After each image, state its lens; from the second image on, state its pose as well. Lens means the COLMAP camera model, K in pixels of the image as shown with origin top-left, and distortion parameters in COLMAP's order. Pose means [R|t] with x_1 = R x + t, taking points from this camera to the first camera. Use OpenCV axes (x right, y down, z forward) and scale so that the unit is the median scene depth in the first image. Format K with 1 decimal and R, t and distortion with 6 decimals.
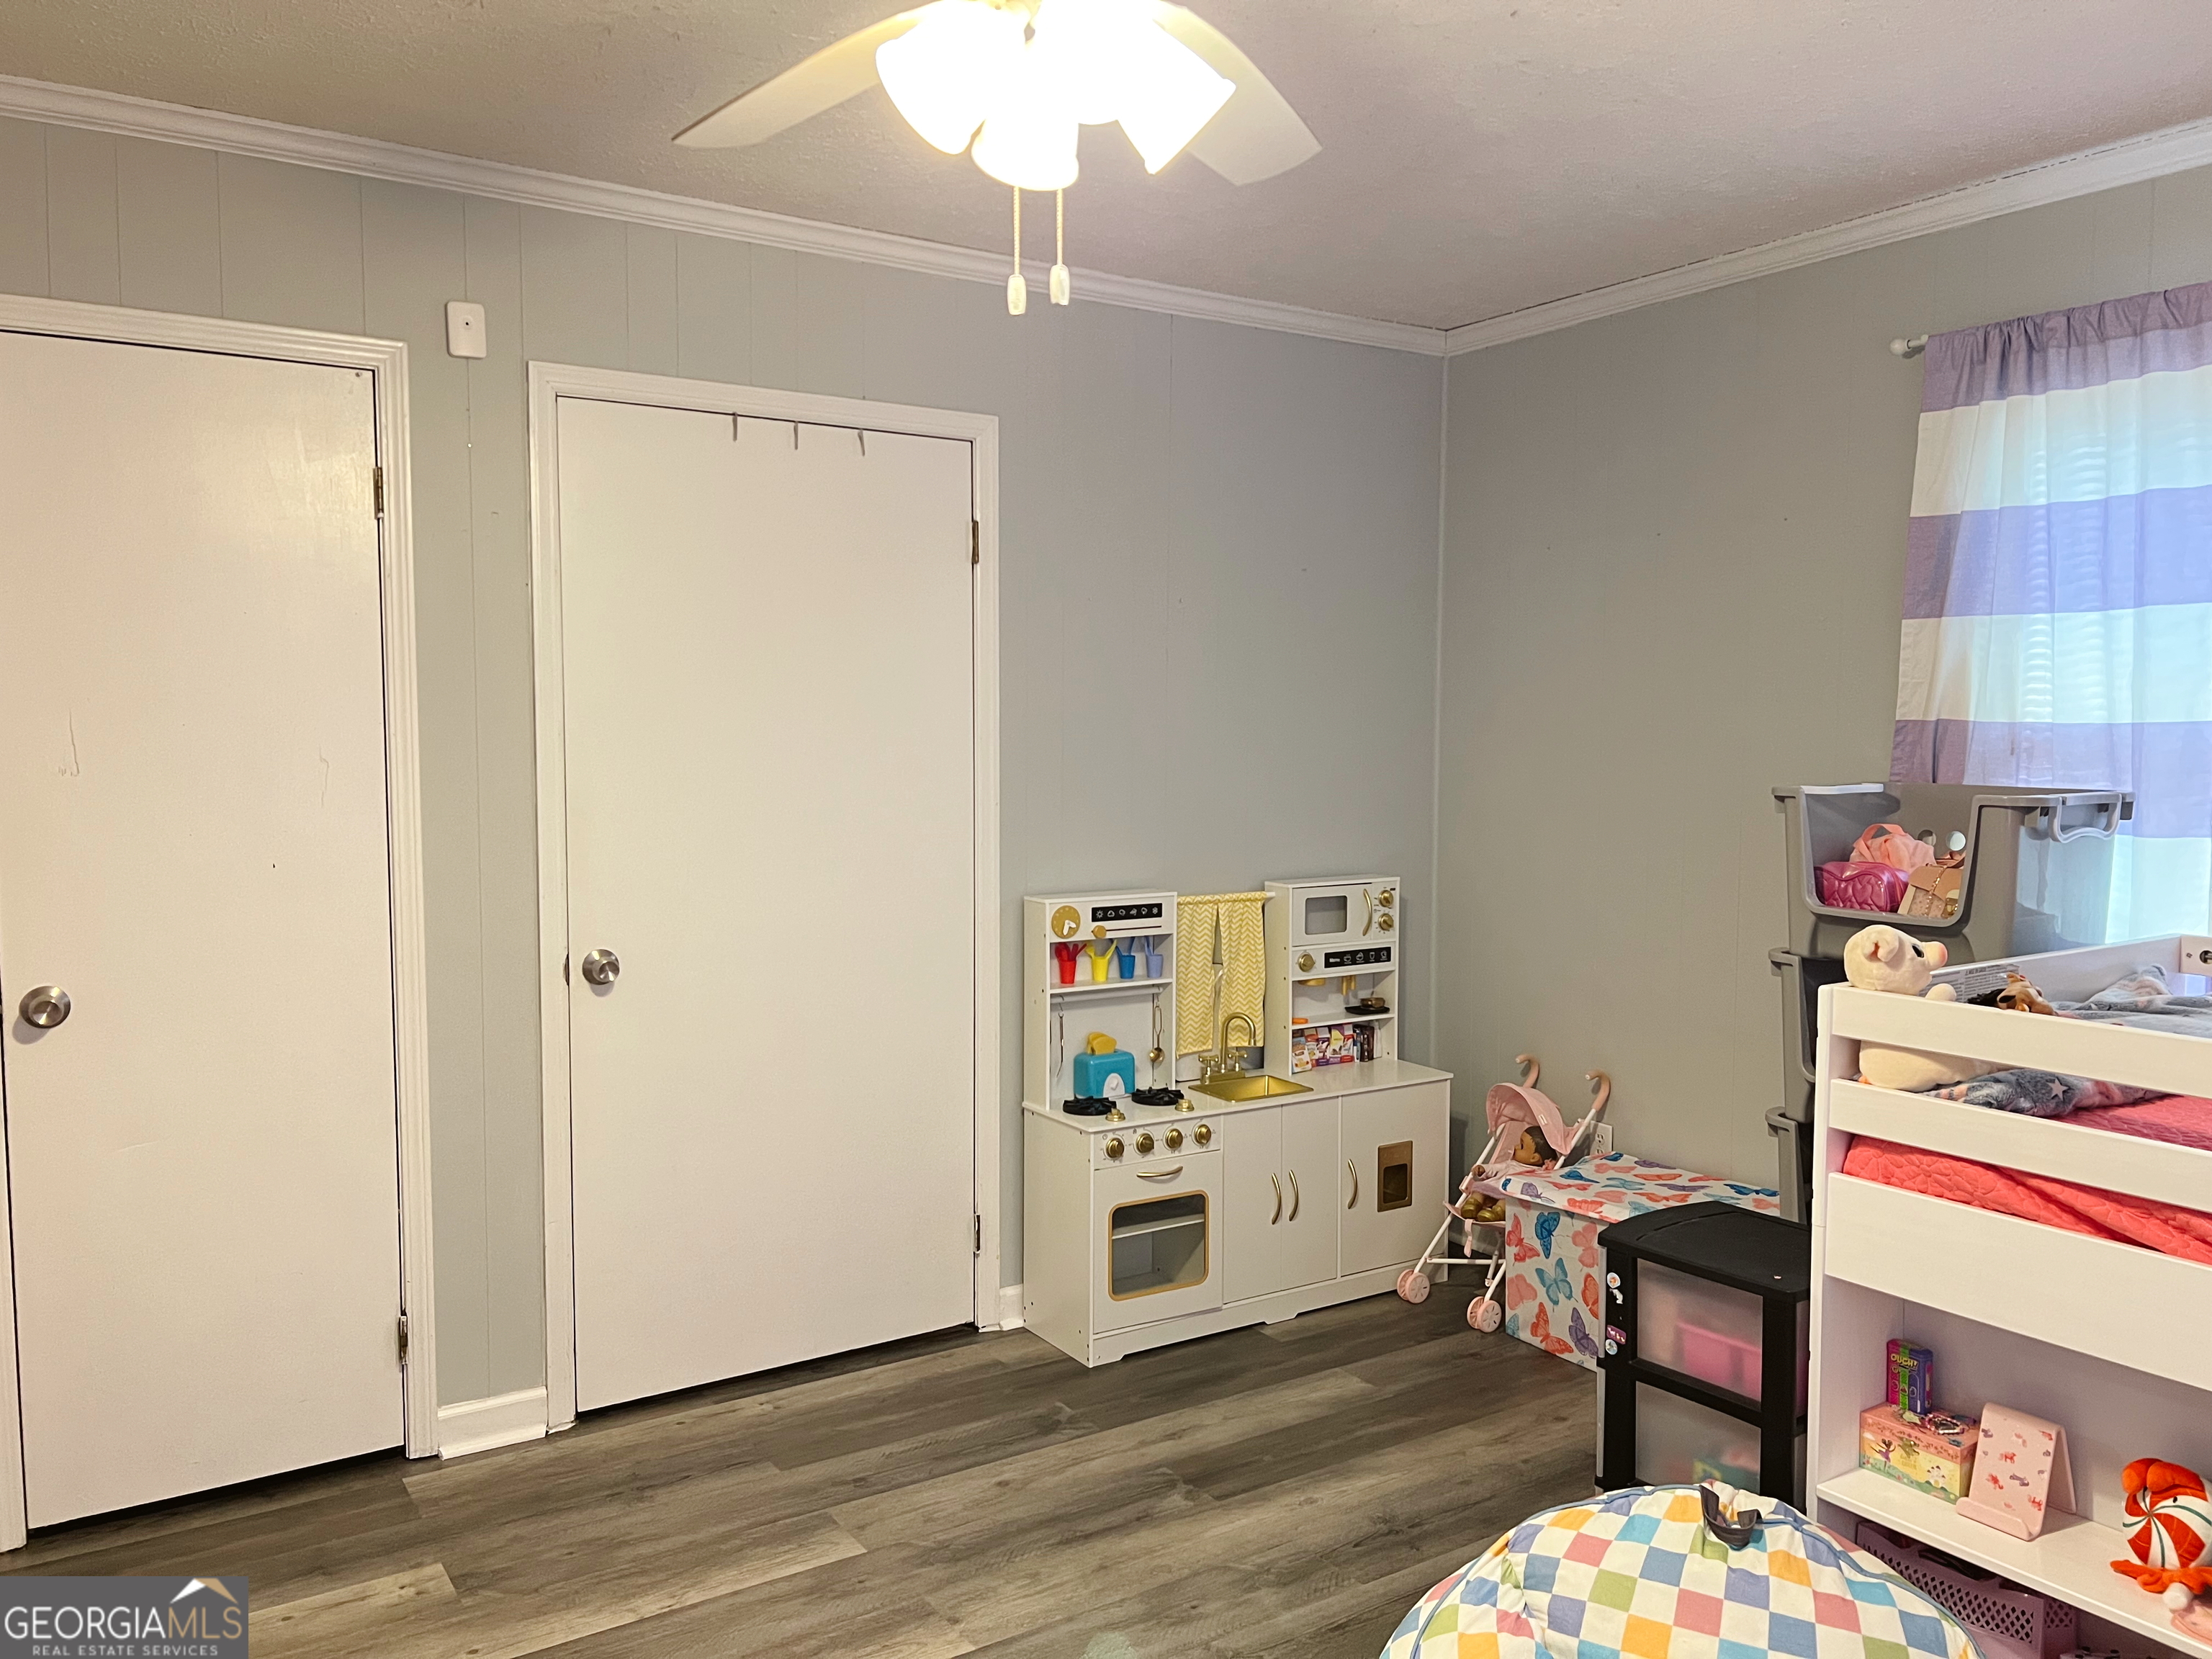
lens RADIAL K [[1660.2, 0, 1099.9], [0, 1660.2, 830.5], [0, 0, 1]] dist [0.061130, -0.078213]
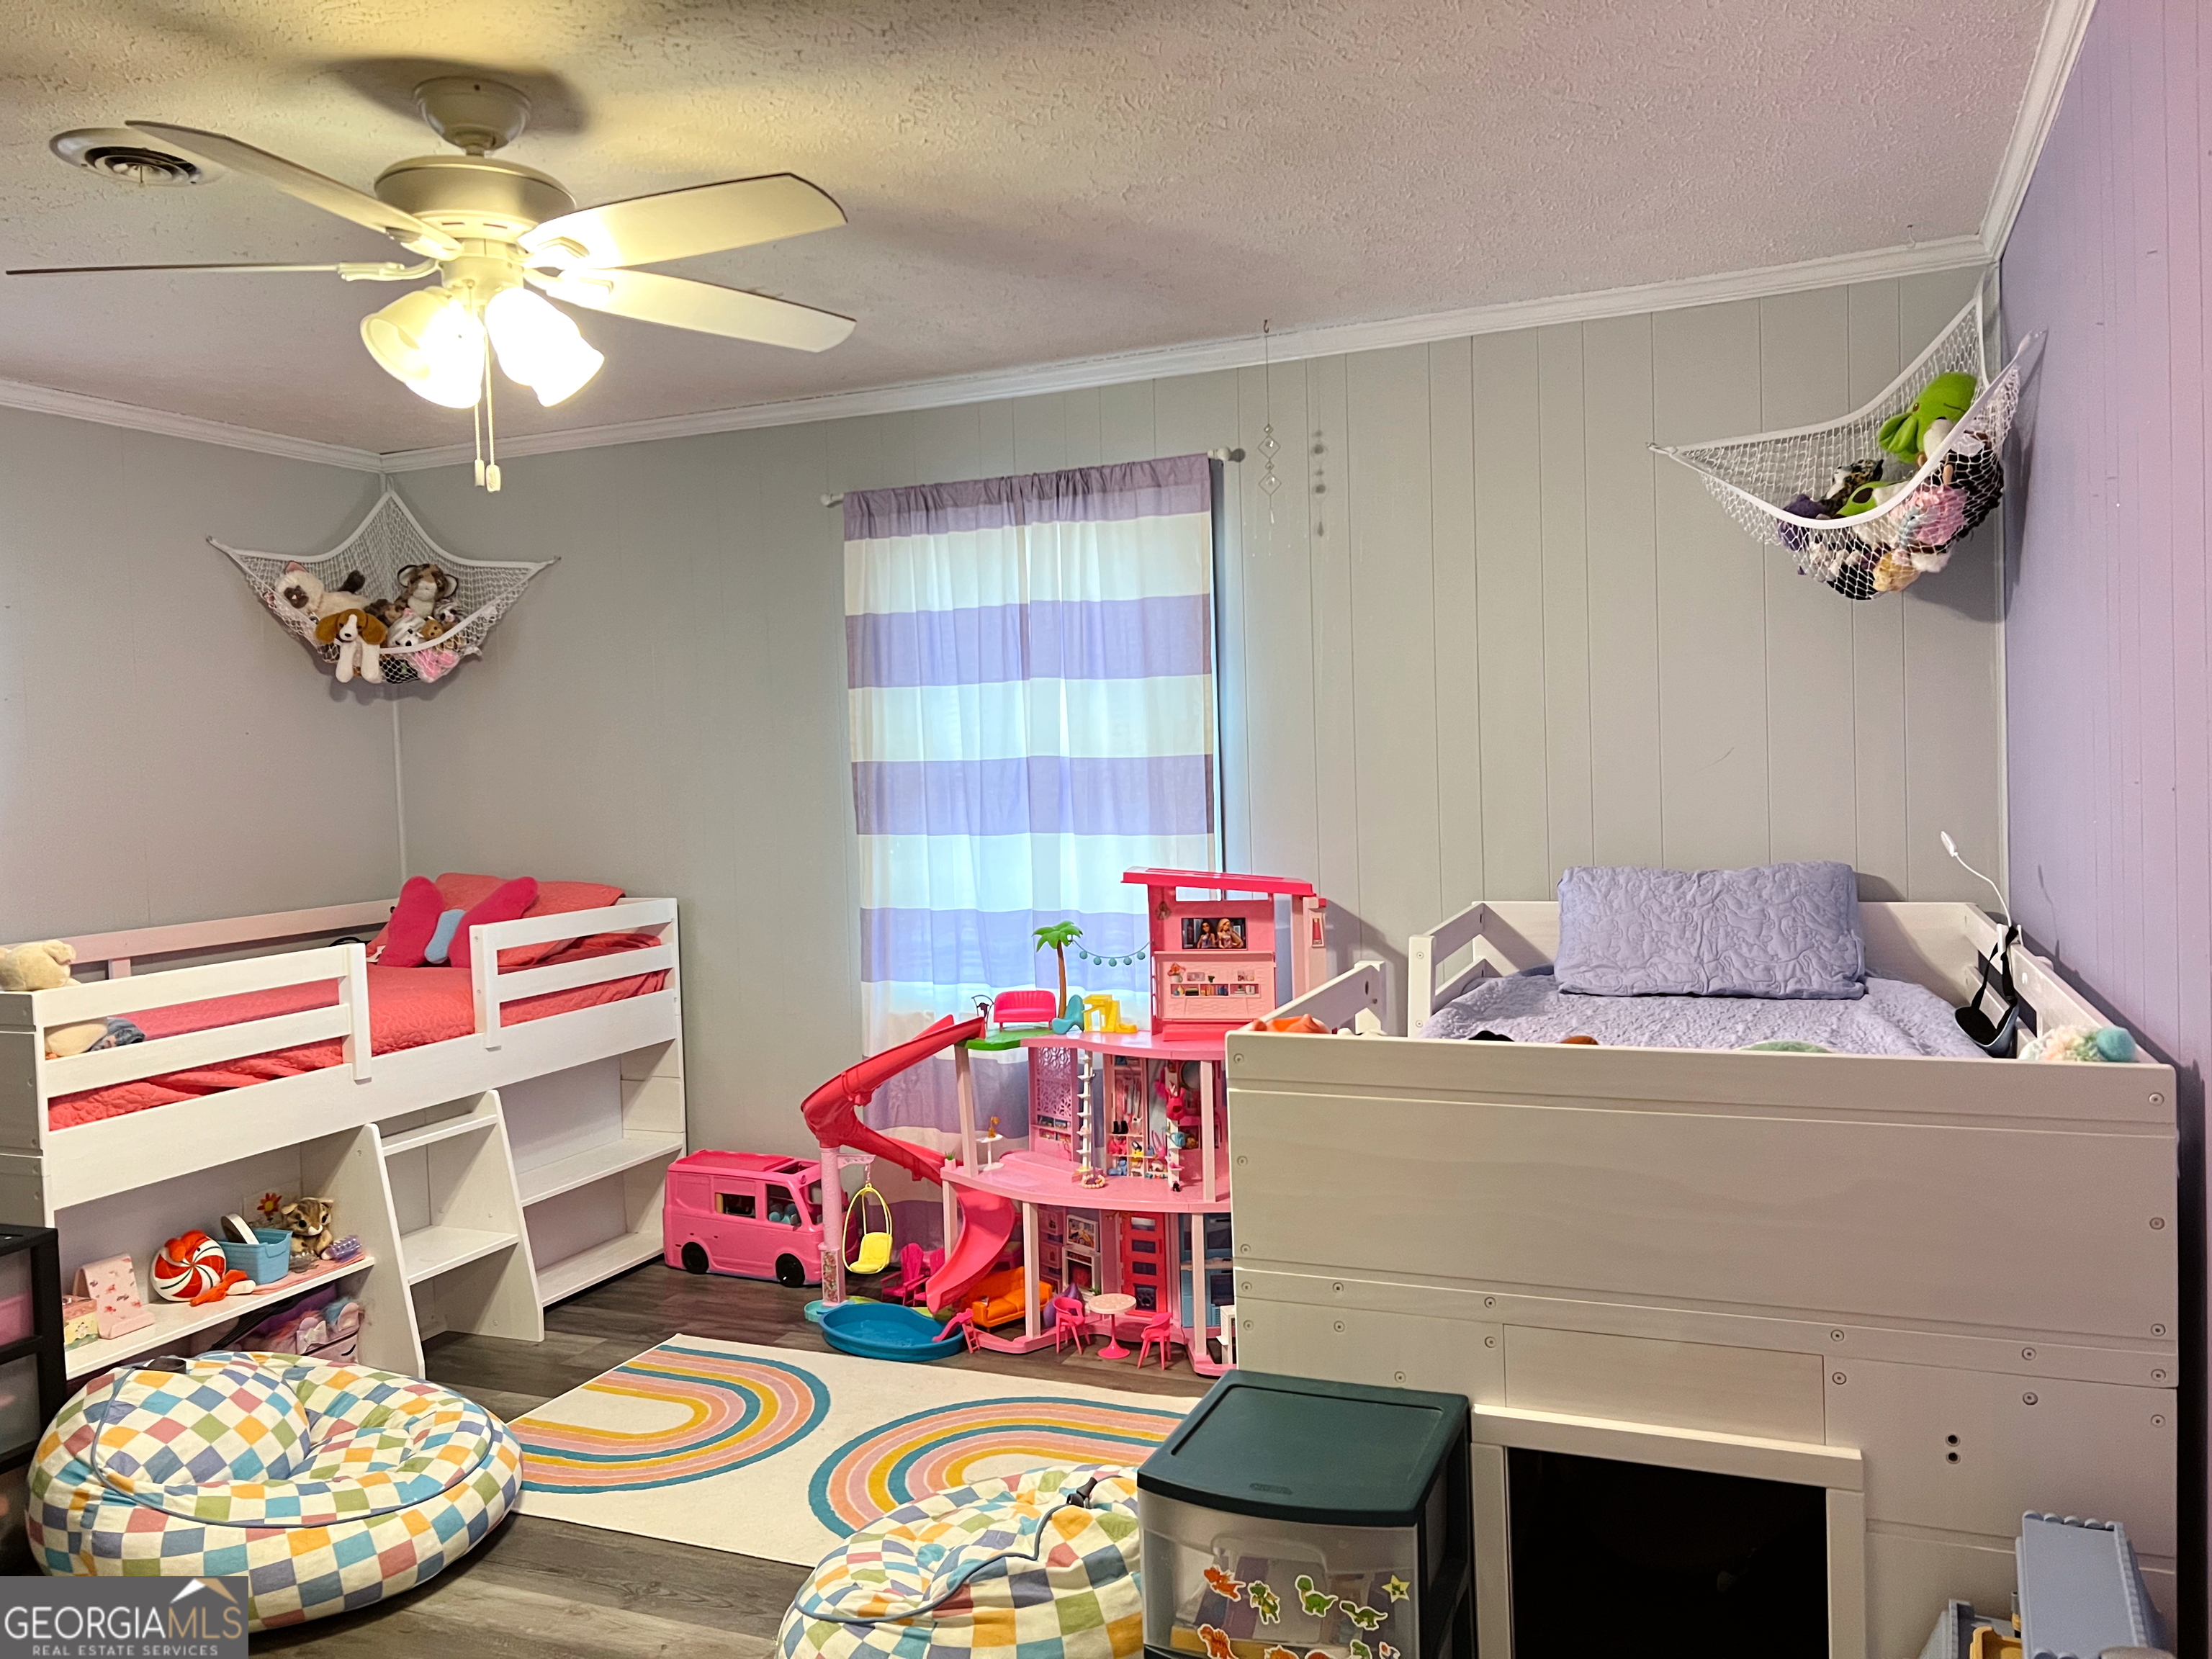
lens RADIAL K [[1682.9, 0, 1076.5], [0, 1682.9, 811.0], [0, 0, 1]] dist [0.067427, -0.079698]
pose [[-0.551115, -0.010851, 0.834359, -0.839467], [0.093176, 0.992862, 0.074457, -0.053780], [-0.829211, 0.118777, -0.546170, 0.767517]]
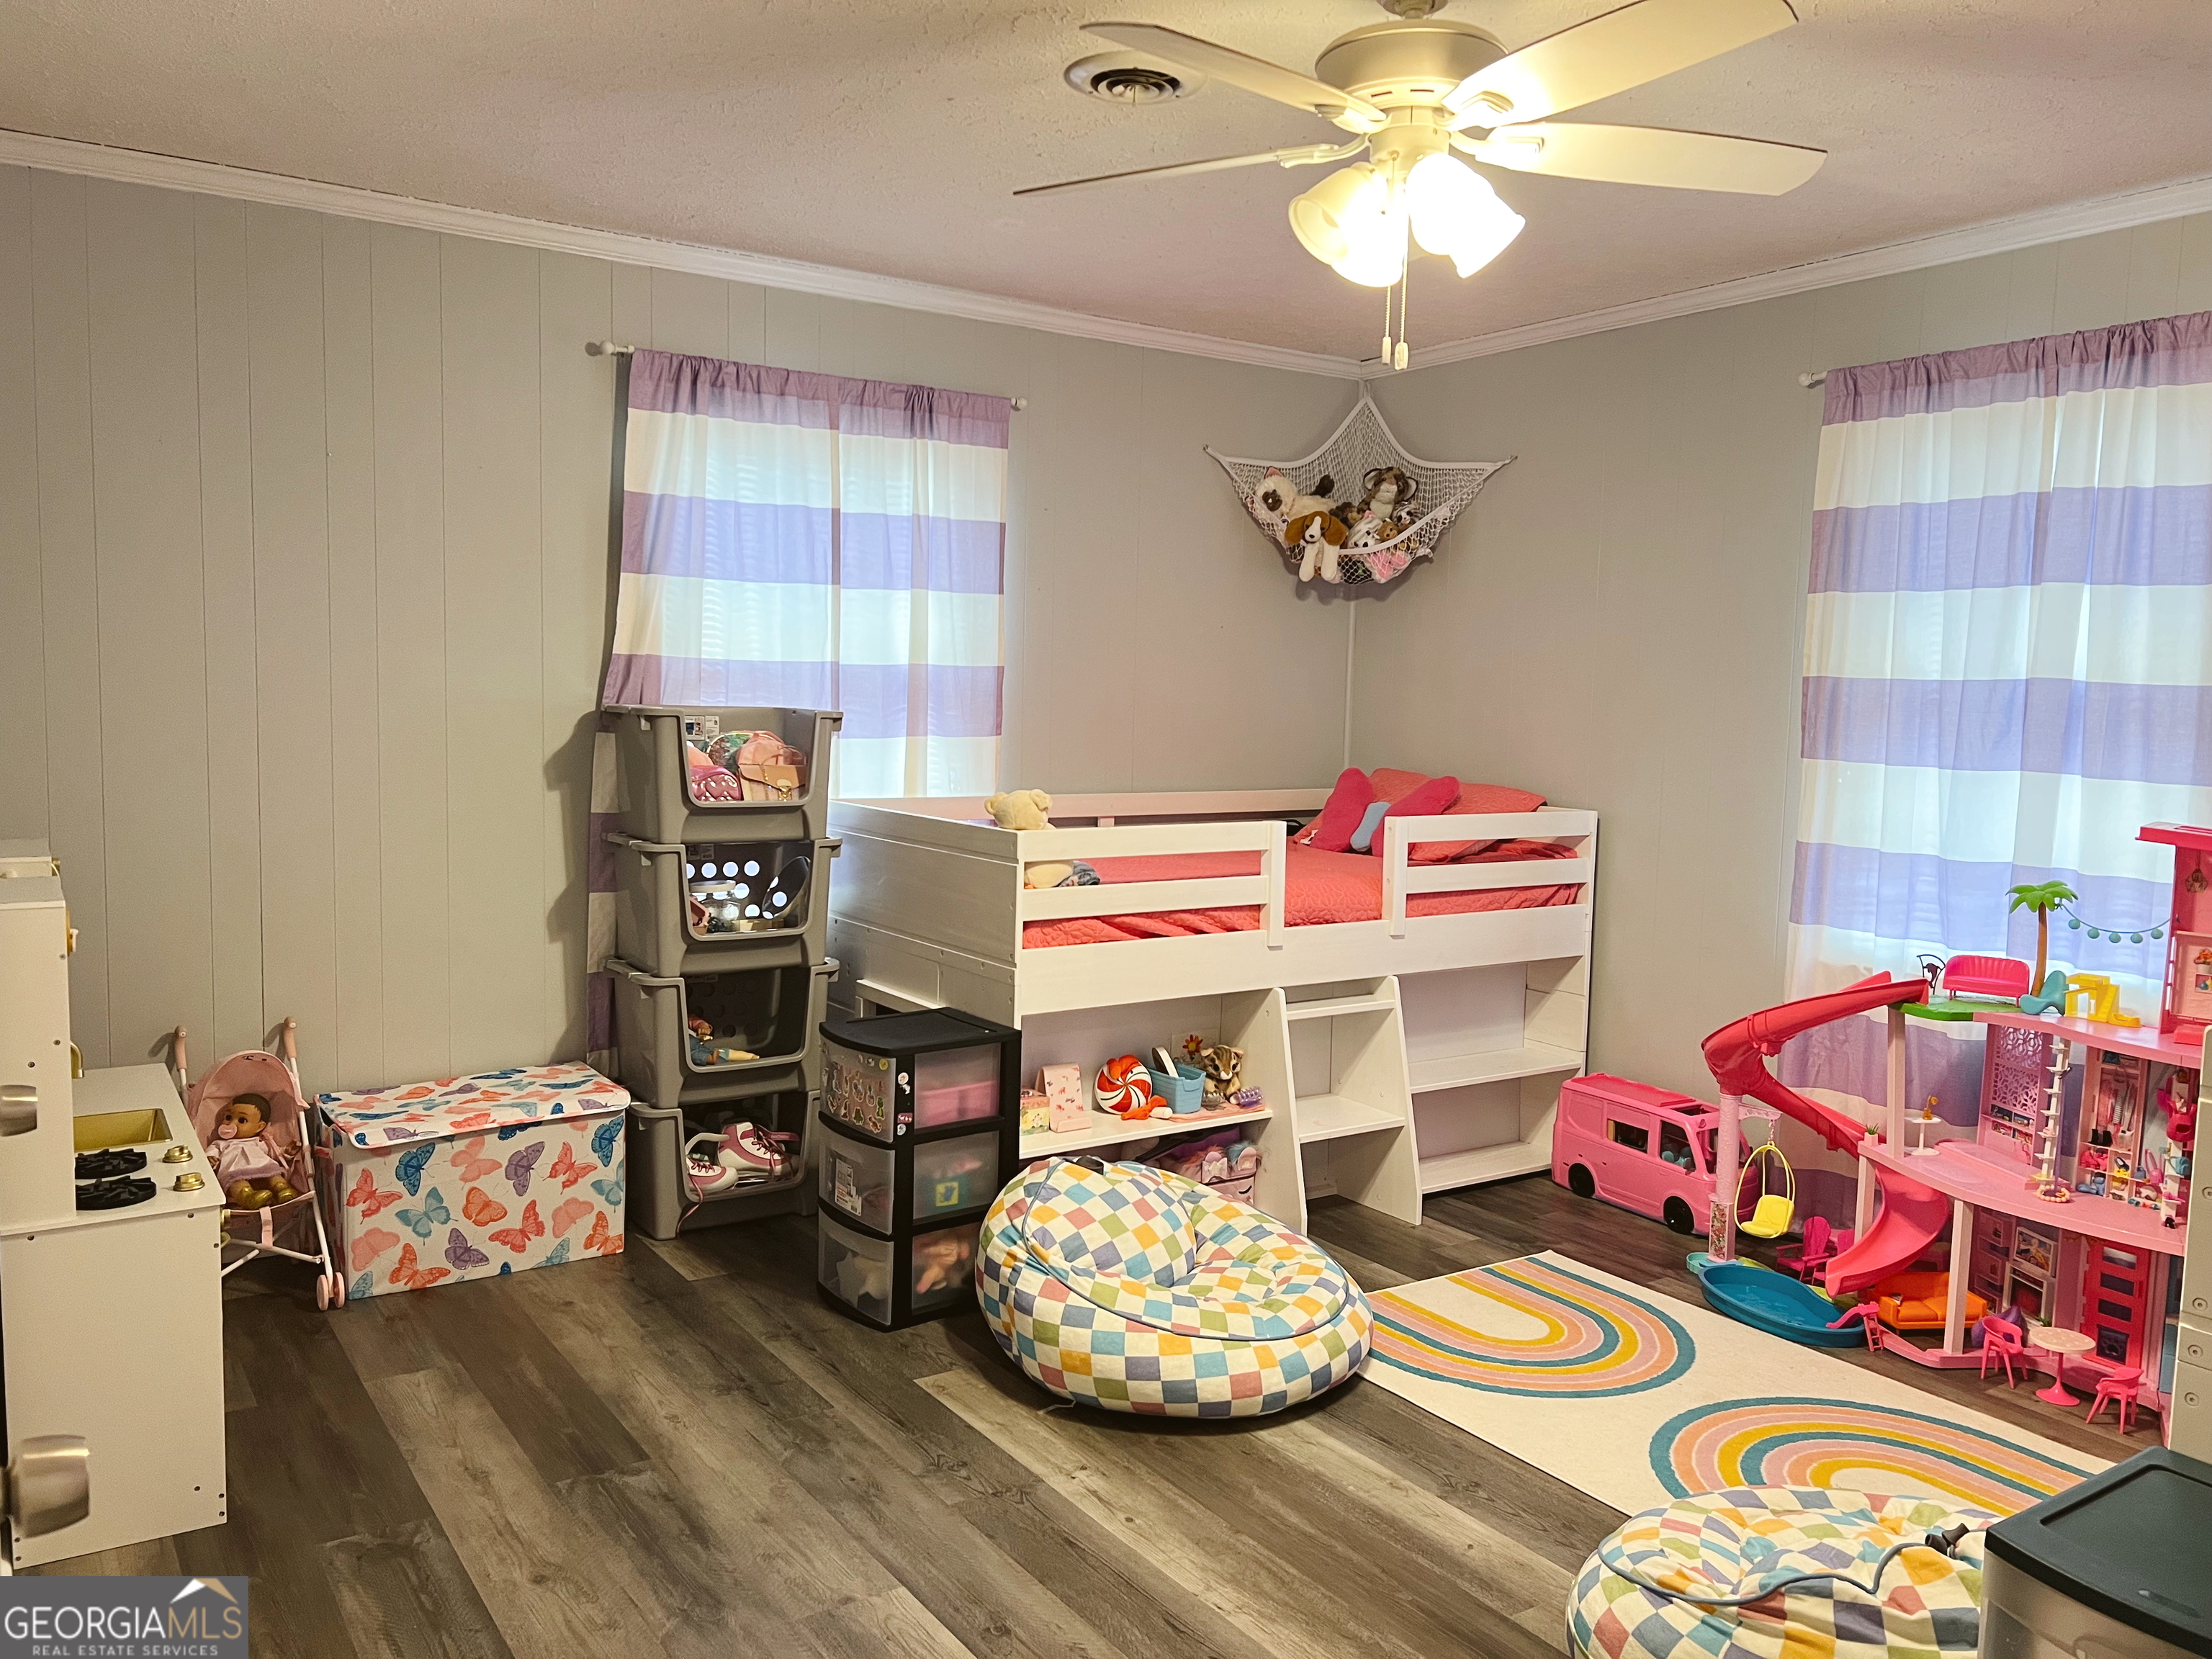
lens RADIAL K [[1660.2, 0, 1099.9], [0, 1660.2, 830.5], [0, 0, 1]] dist [0.061130, -0.078213]
pose [[-0.011999, -0.086800, 0.996154, -0.813482], [0.046296, 0.995109, 0.087267, -0.028382], [-0.998856, 0.047165, -0.007922, 0.693949]]
